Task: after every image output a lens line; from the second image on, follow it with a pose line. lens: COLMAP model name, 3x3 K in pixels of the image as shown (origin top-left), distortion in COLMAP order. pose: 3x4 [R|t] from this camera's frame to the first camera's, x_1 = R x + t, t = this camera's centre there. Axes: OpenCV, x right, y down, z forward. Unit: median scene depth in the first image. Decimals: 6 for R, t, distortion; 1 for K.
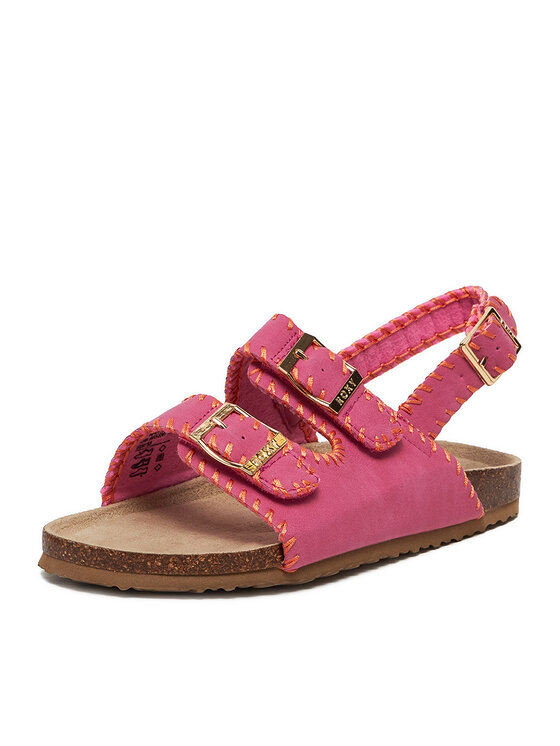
lens RADIAL K [[1358.3, 0, 252.7], [0, 1358.3, 372.8], [0, 0, 1]] dist [-1.712052, -0.000028]
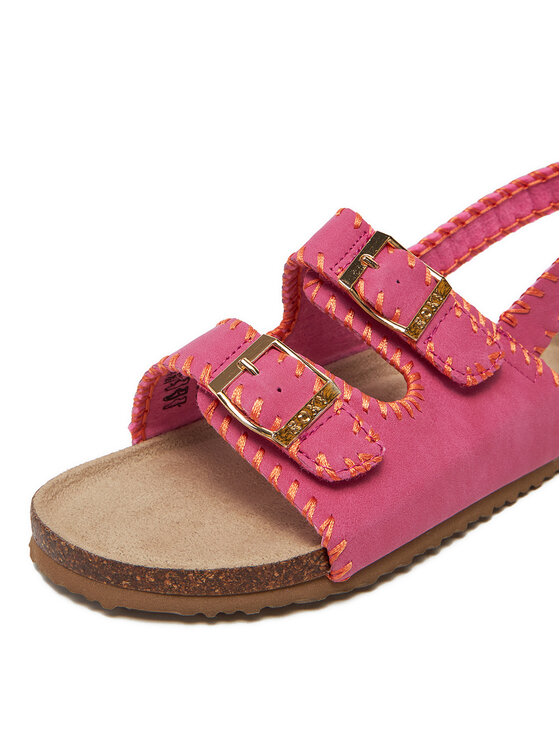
lens RADIAL K [[586.0, 0, 280.0], [0, 586.0, 373.0], [0, 0, 1]] dist [-0.002283, -0.001120]
pose [[0.983475, 0.029055, -0.178695, 0.046936], [0.020083, 0.963438, 0.267179, -0.042950], [0.179925, -0.266353, 0.946934, 0.665056]]
